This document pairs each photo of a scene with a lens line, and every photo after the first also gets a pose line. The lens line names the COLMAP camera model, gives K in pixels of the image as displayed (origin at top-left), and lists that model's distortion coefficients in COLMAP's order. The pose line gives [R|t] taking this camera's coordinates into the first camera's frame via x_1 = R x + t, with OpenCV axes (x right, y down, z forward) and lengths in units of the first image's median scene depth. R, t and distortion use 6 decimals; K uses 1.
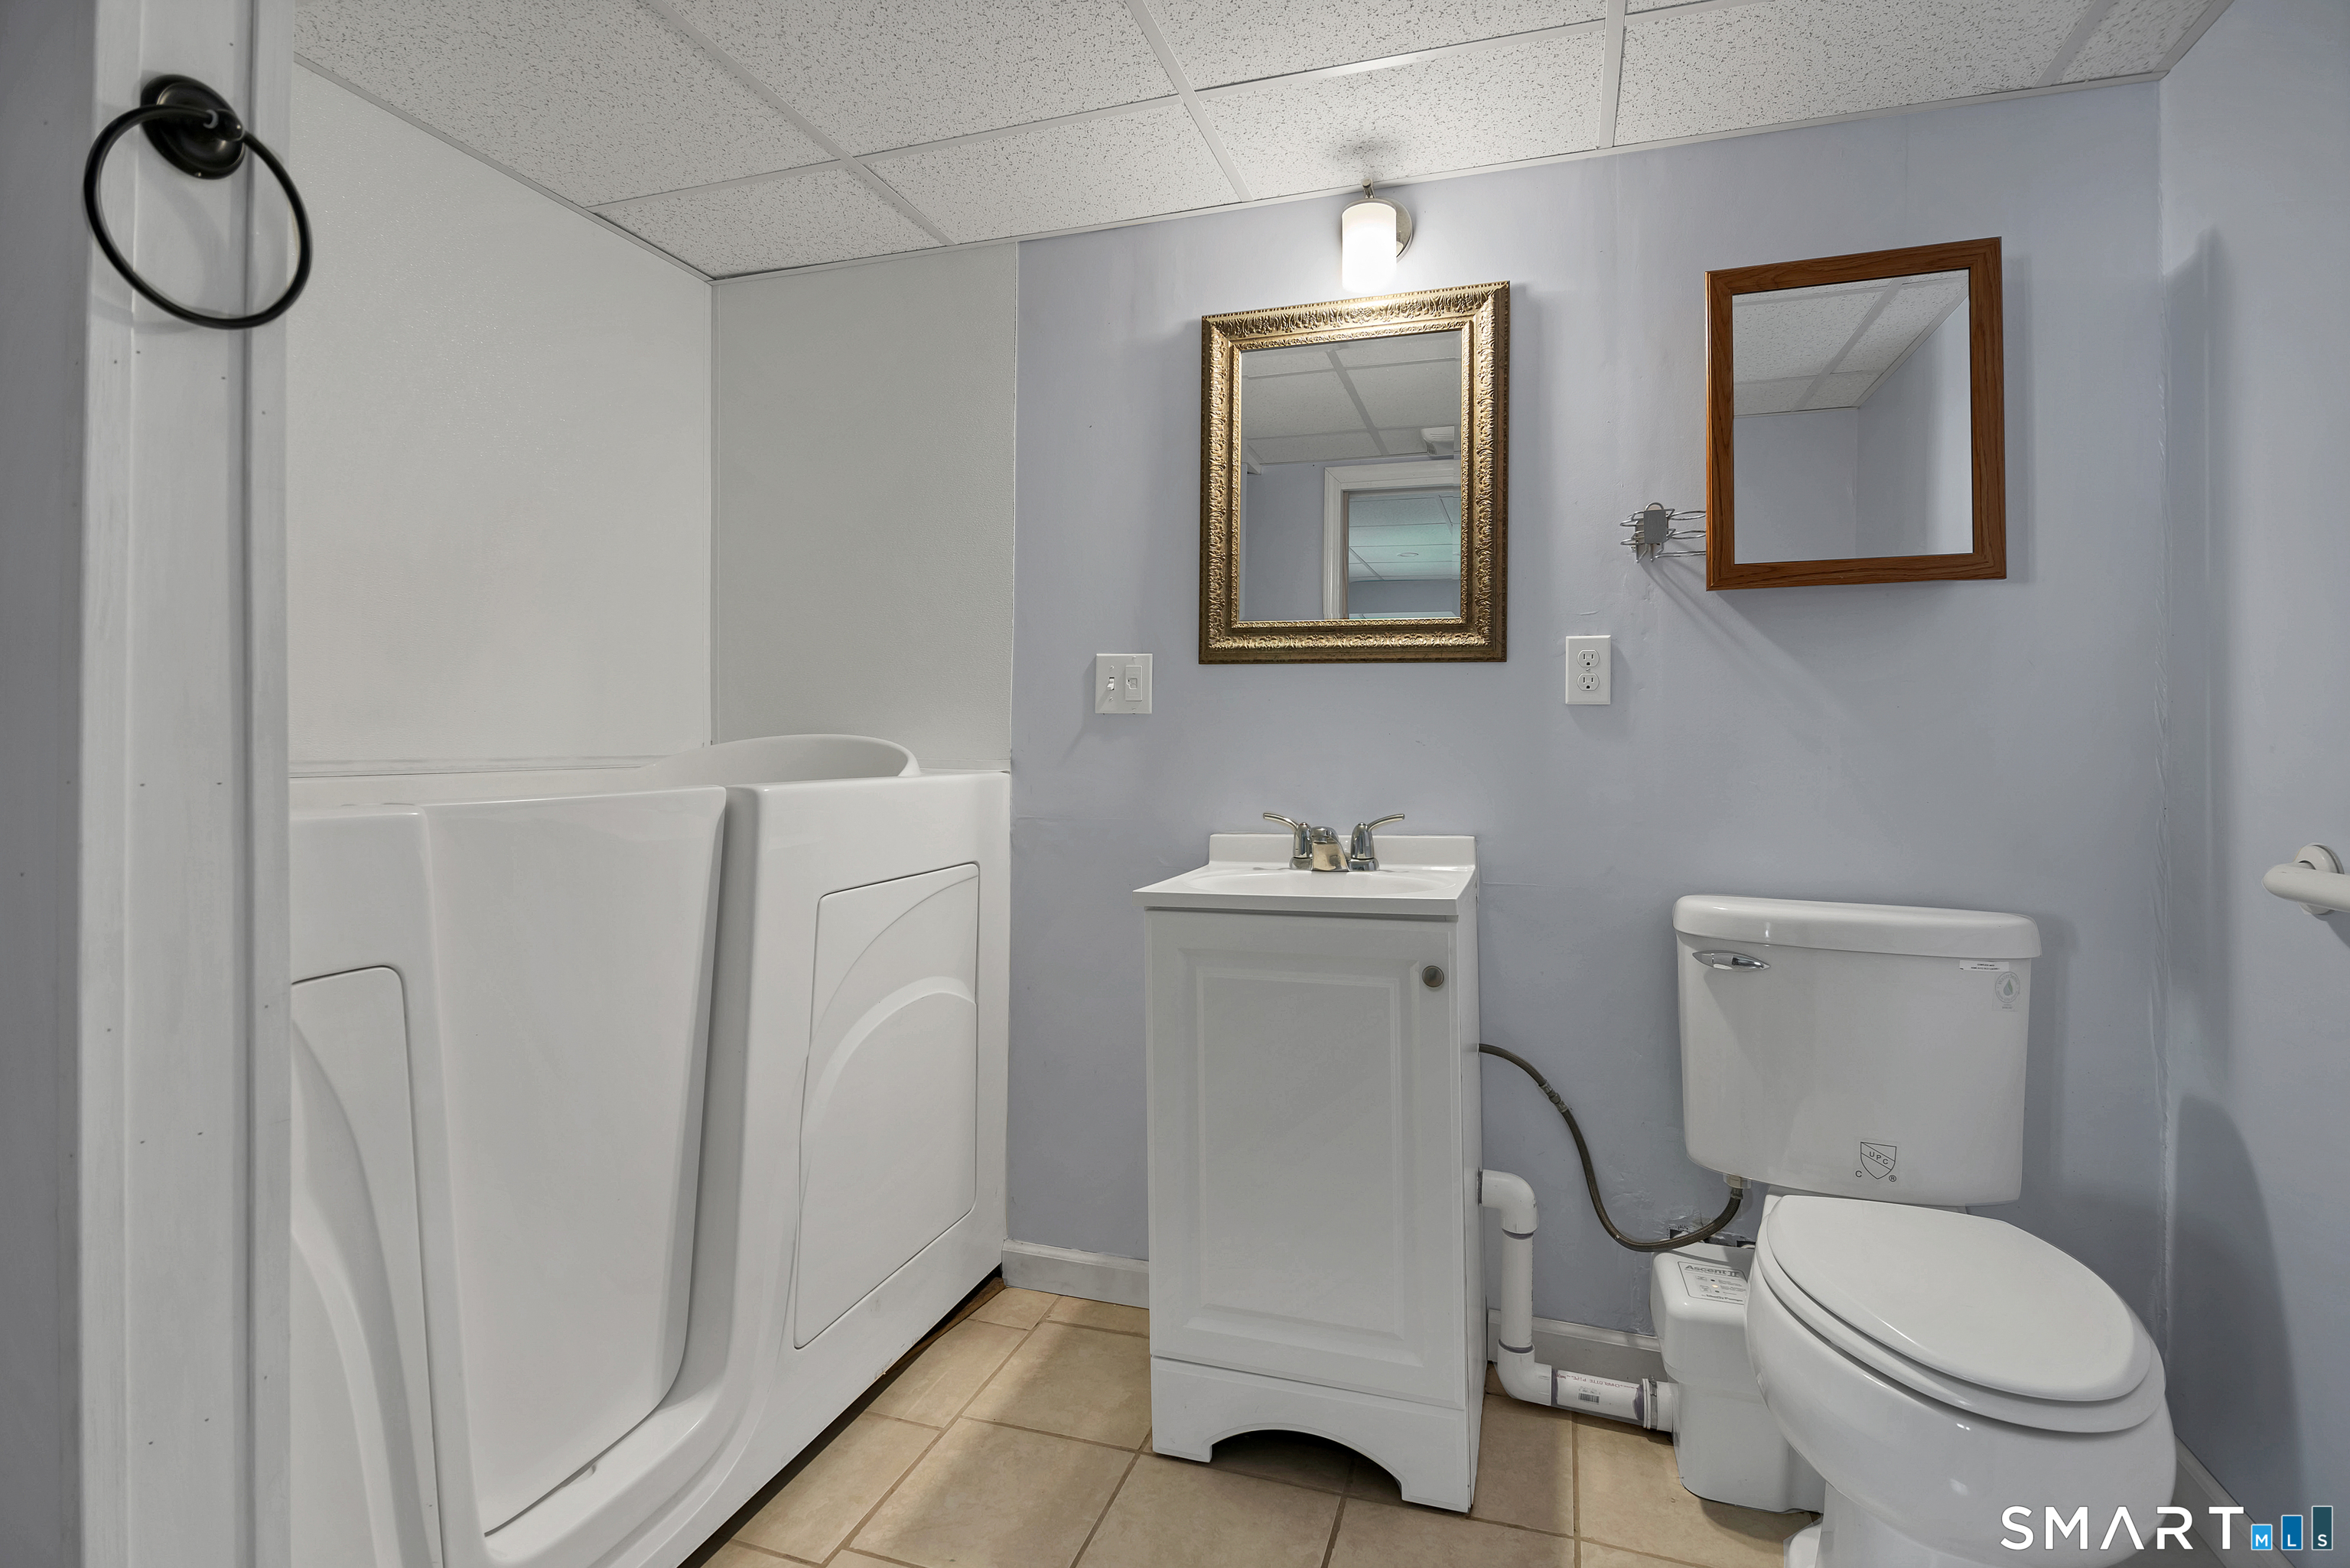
lens RADIAL K [[1089.5, 0, 1175.9], [0, 1089.5, 734.0], [0, 0, 1]] dist [-0.004861, -0.005899]
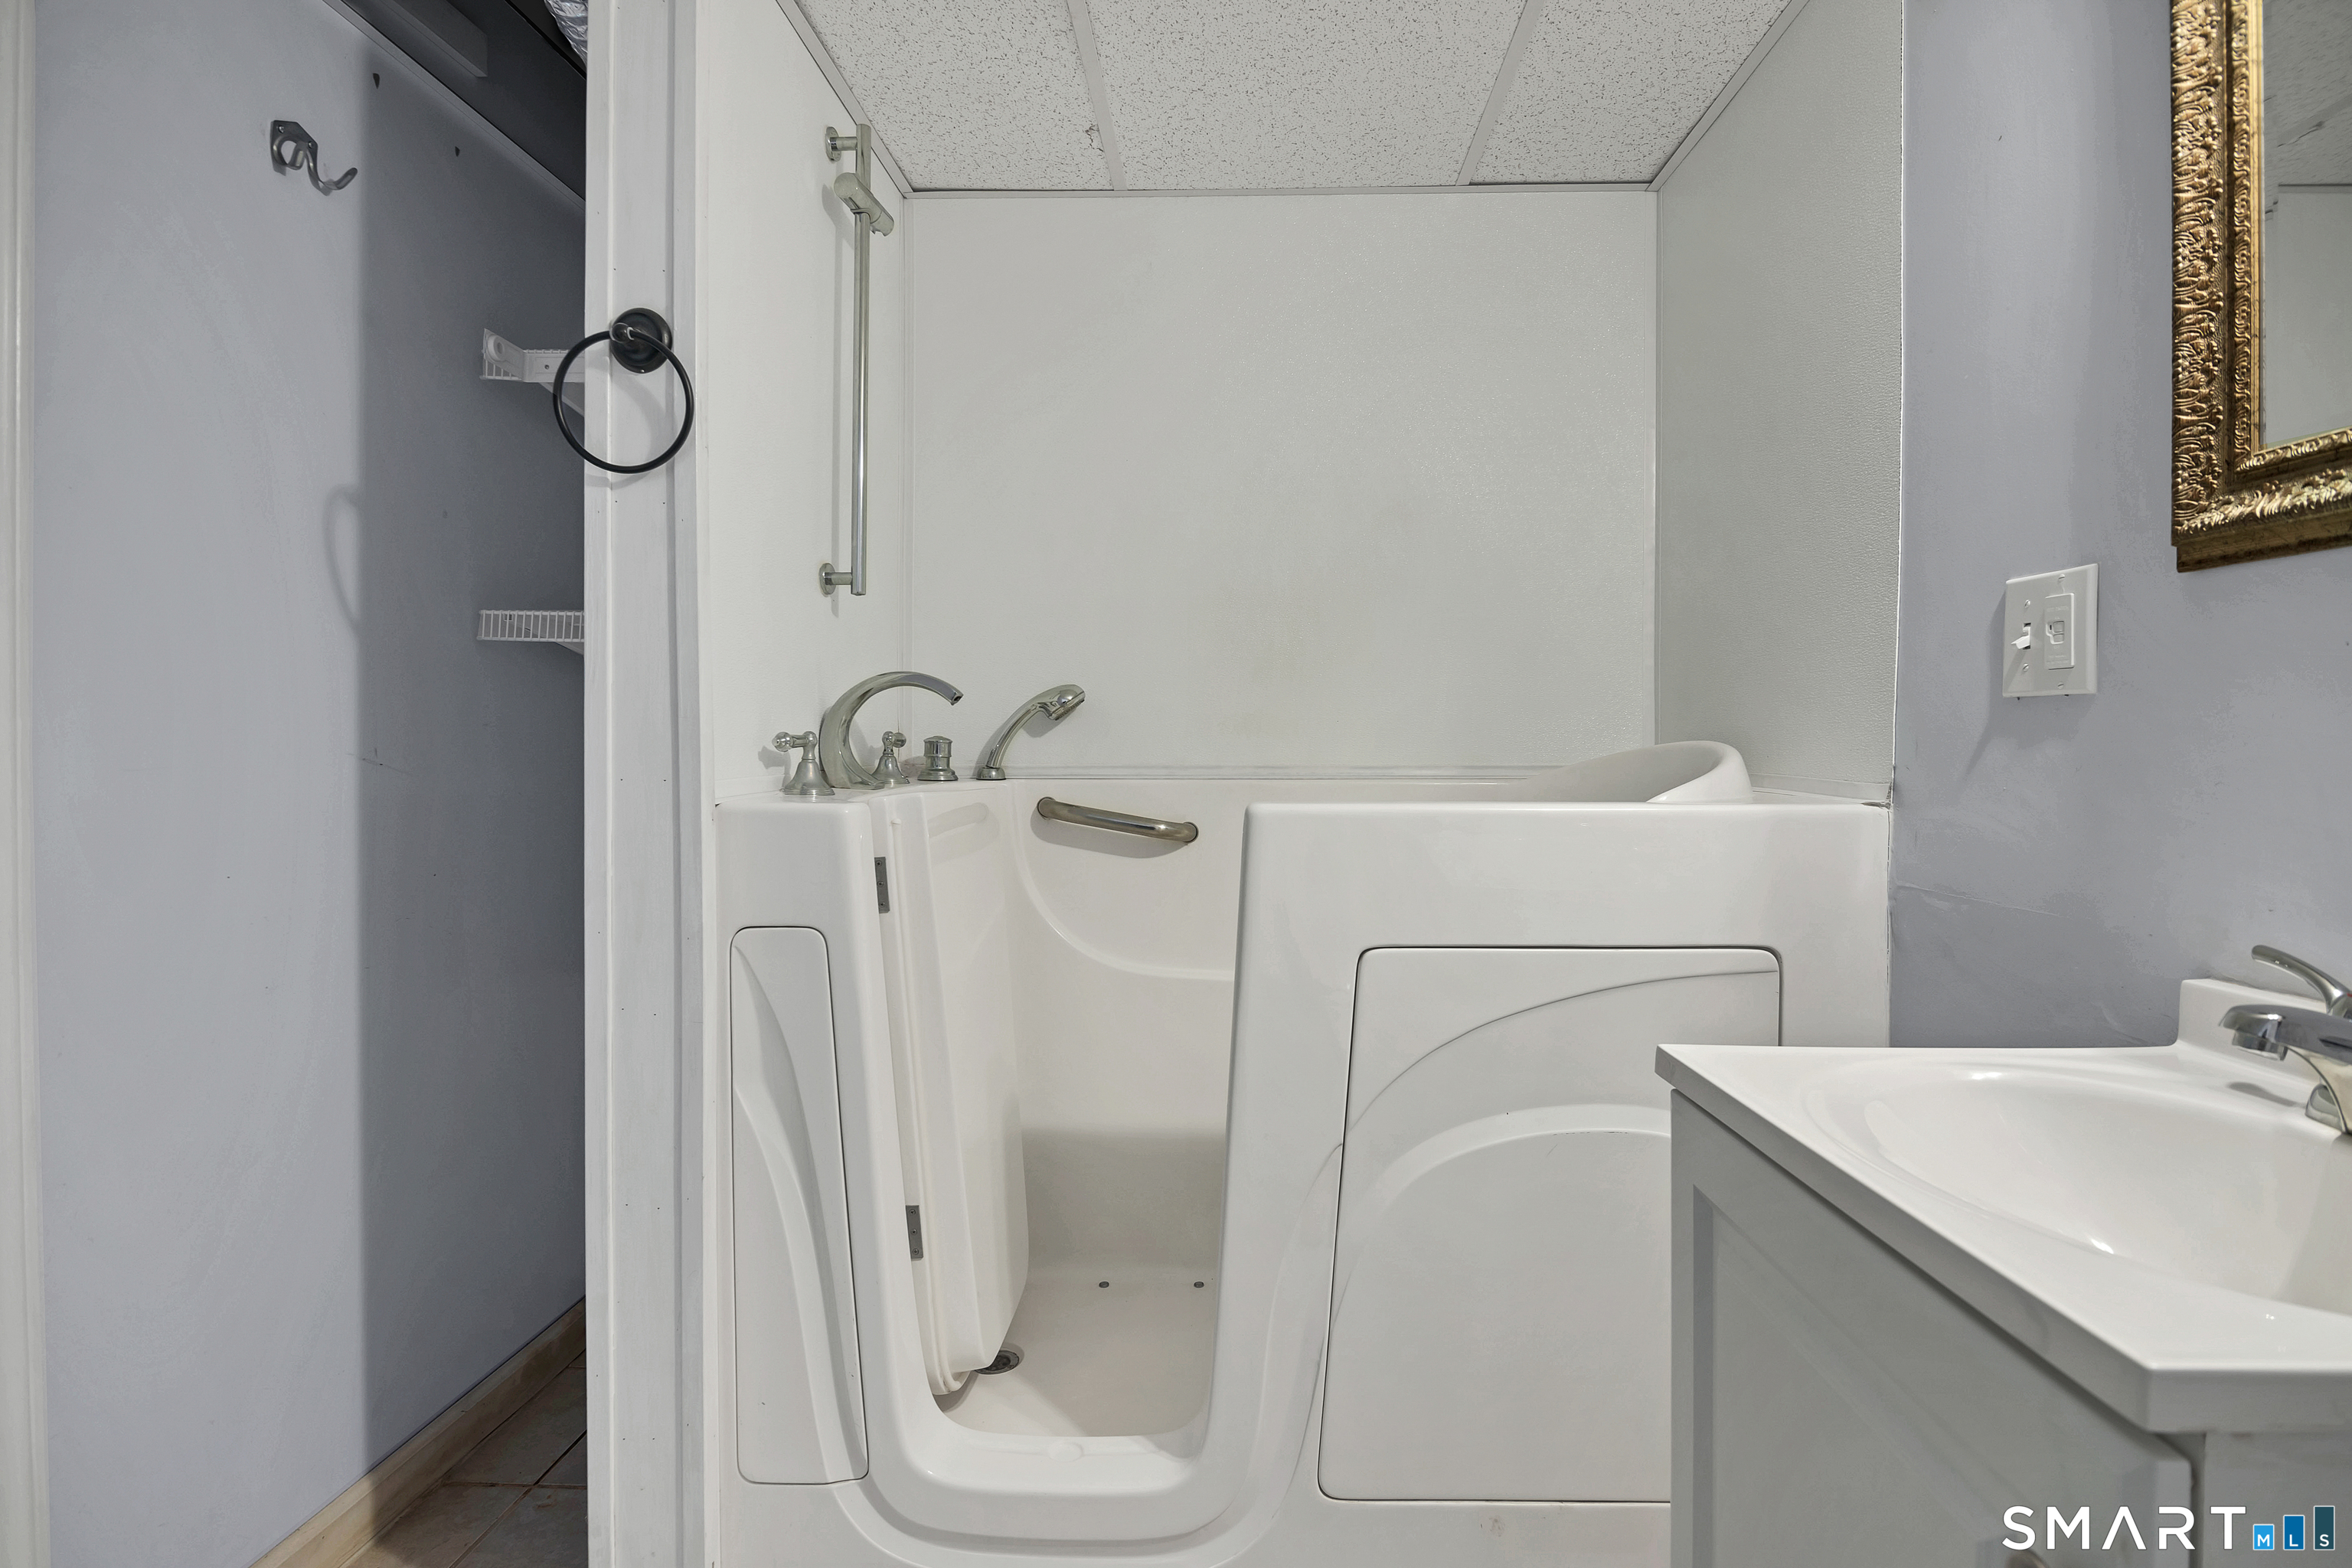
lens RADIAL K [[1090.5, 0, 1133.0], [0, 1090.5, 747.0], [0, 0, 1]] dist [-0.004861, -0.005899]
pose [[0.306314, 0.000252, -0.951931, 0.298184], [0.005143, 0.999985, 0.001919, 0.000934], [0.951917, -0.005484, 0.306308, 0.483303]]
